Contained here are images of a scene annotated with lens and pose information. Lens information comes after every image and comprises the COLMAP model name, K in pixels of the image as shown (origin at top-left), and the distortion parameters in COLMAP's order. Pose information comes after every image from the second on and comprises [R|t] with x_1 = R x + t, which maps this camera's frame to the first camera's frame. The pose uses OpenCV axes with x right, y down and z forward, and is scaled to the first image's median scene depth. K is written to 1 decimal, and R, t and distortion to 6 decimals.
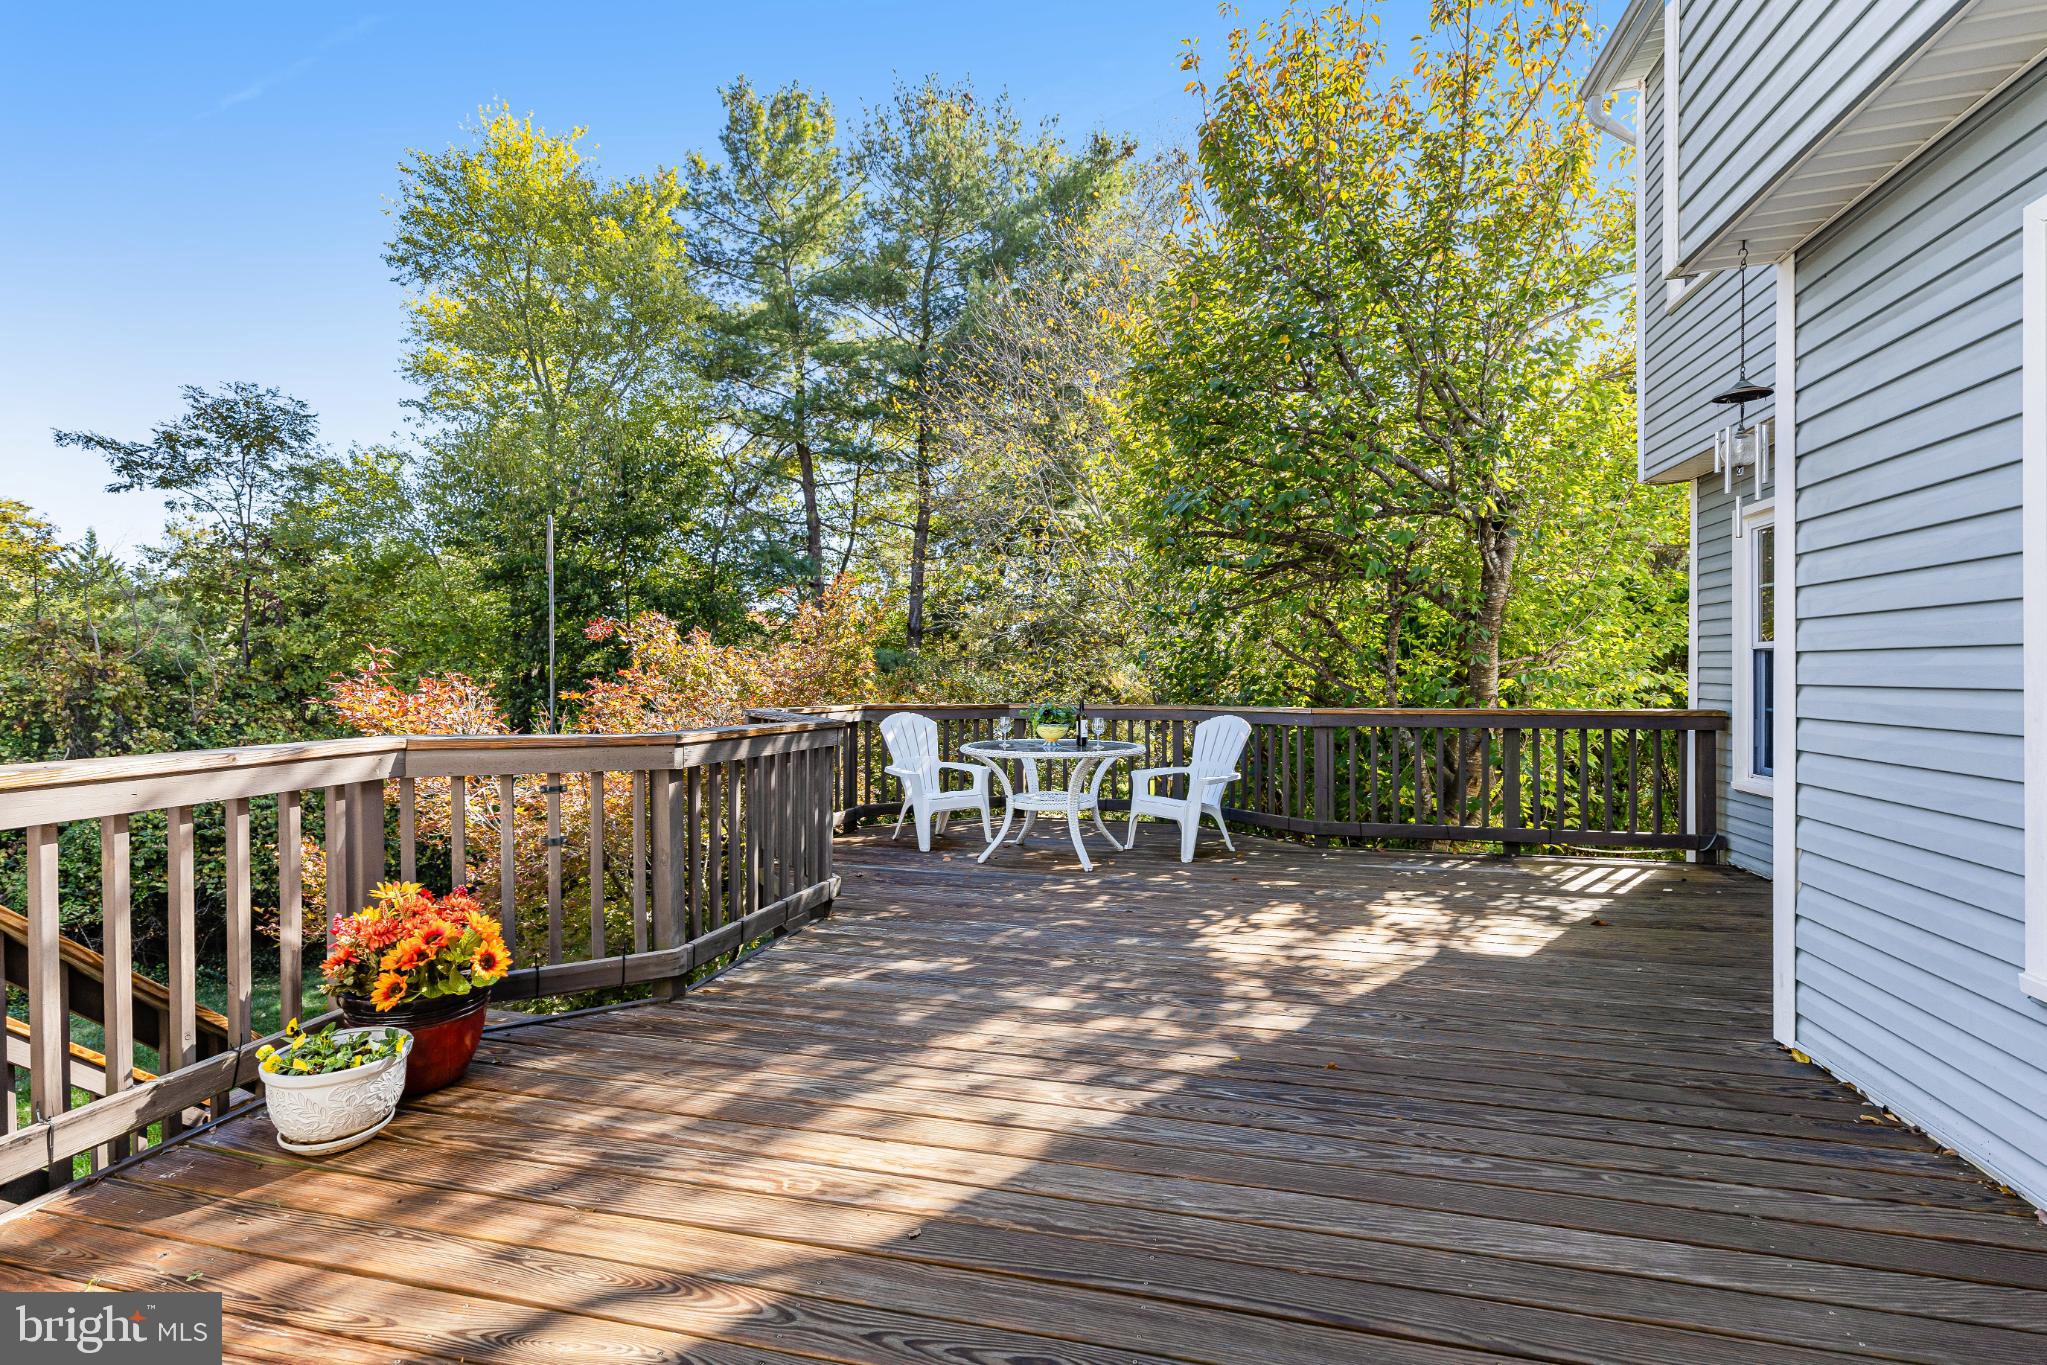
lens RADIAL K [[924.8, 0, 1023.5], [0, 924.8, 682.5], [0, 0, 1]] dist [0.000733, 0.000201]
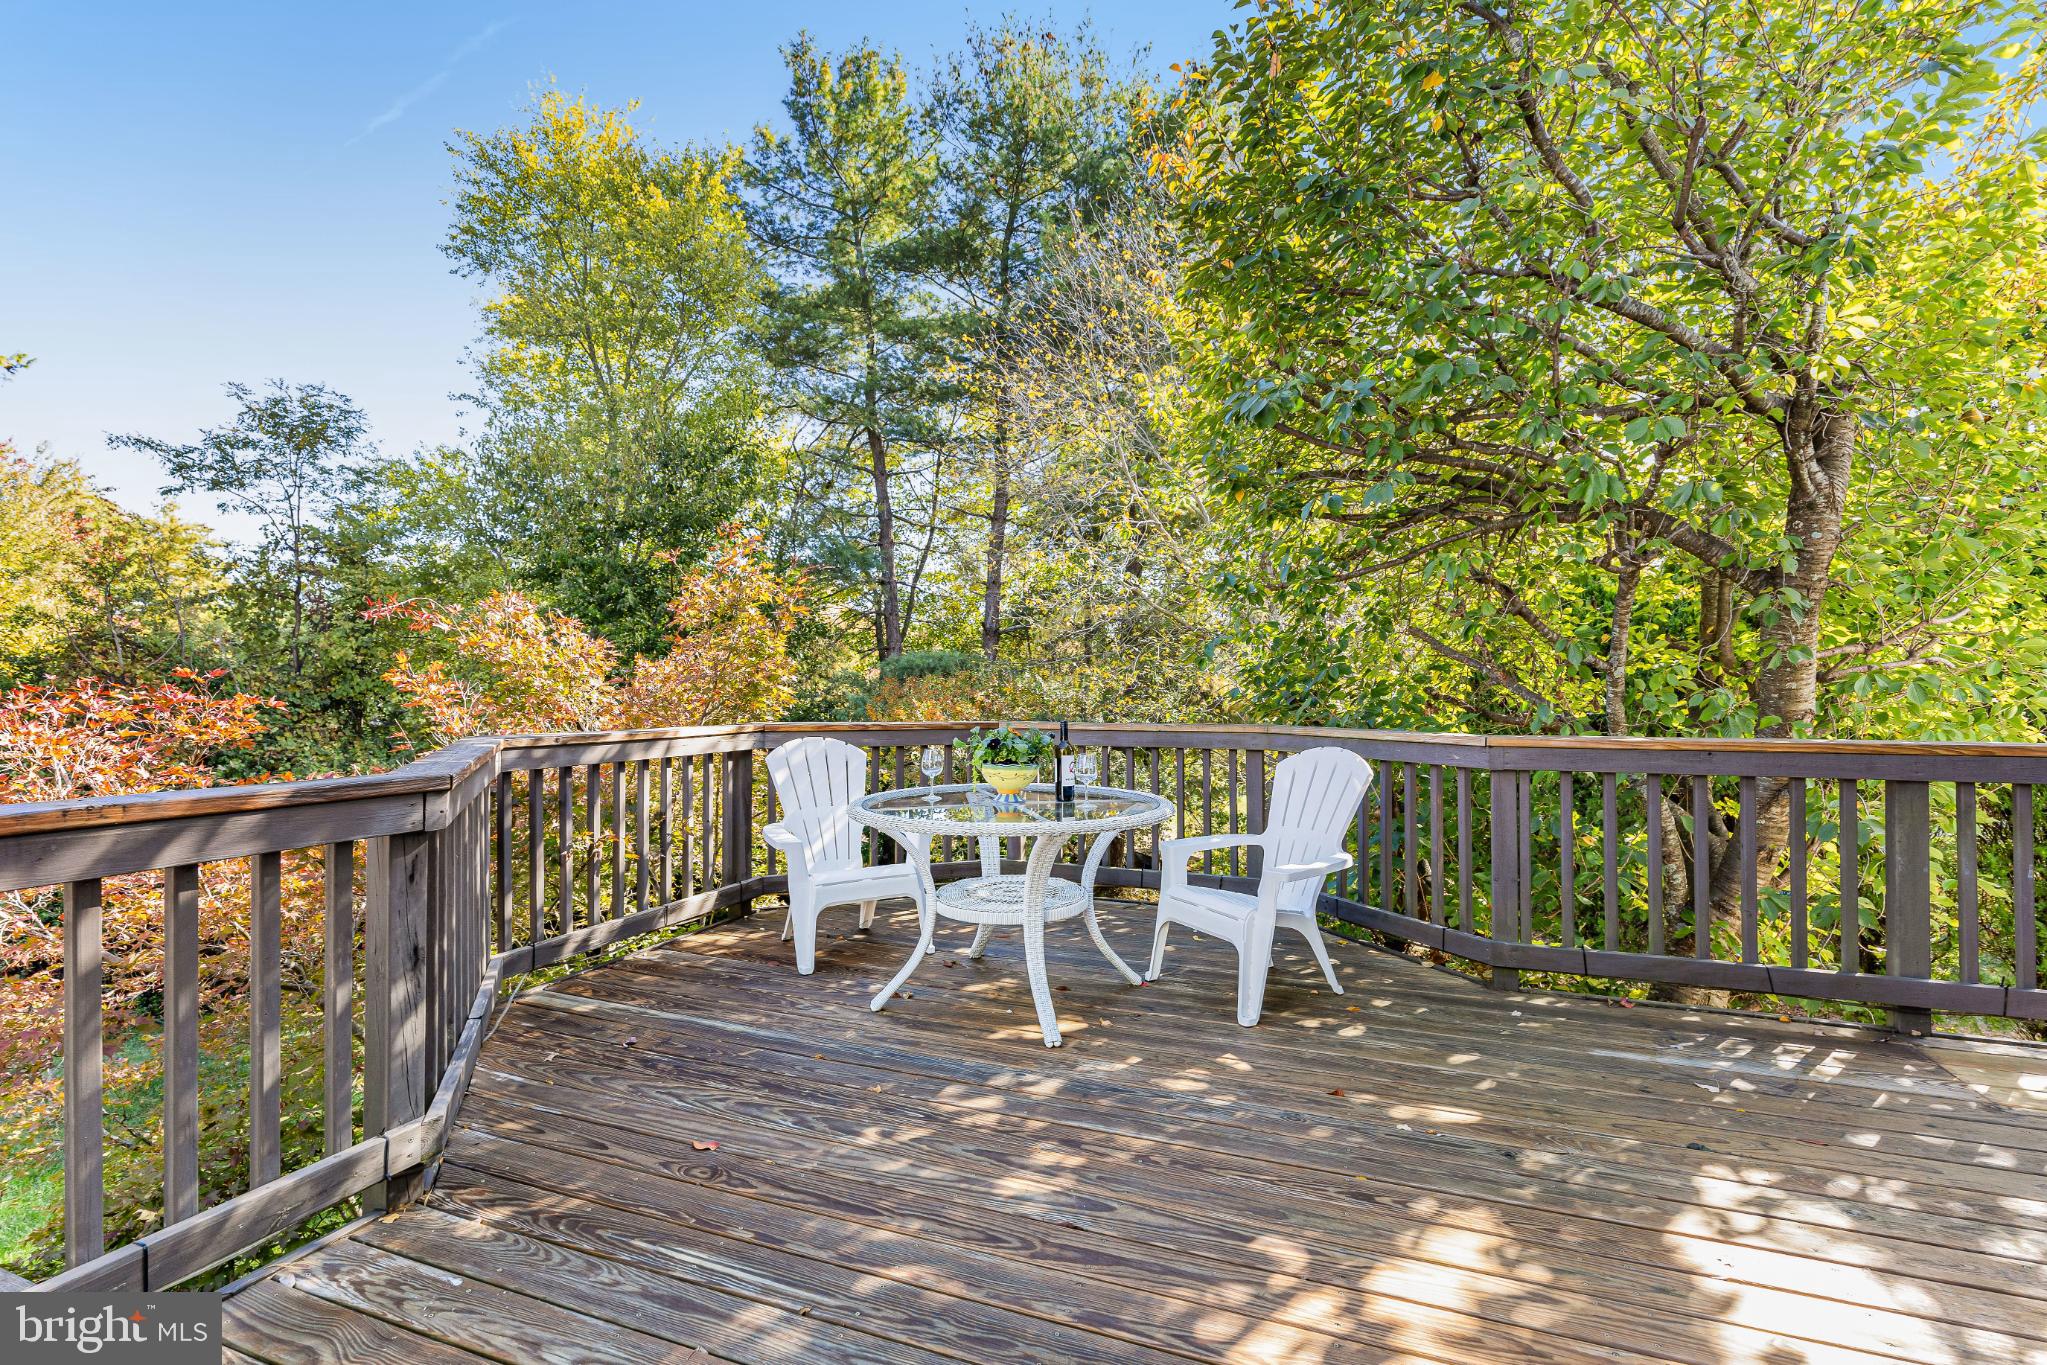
lens RADIAL K [[924.8, 0, 1023.5], [0, 924.8, 682.5], [0, 0, 1]] dist [0.000733, 0.000201]
pose [[0.991581, -0.002571, -0.129465, 0.032327], [0.001770, 0.999979, -0.006304, -0.000486], [0.129479, 0.006021, 0.991564, 0.123525]]
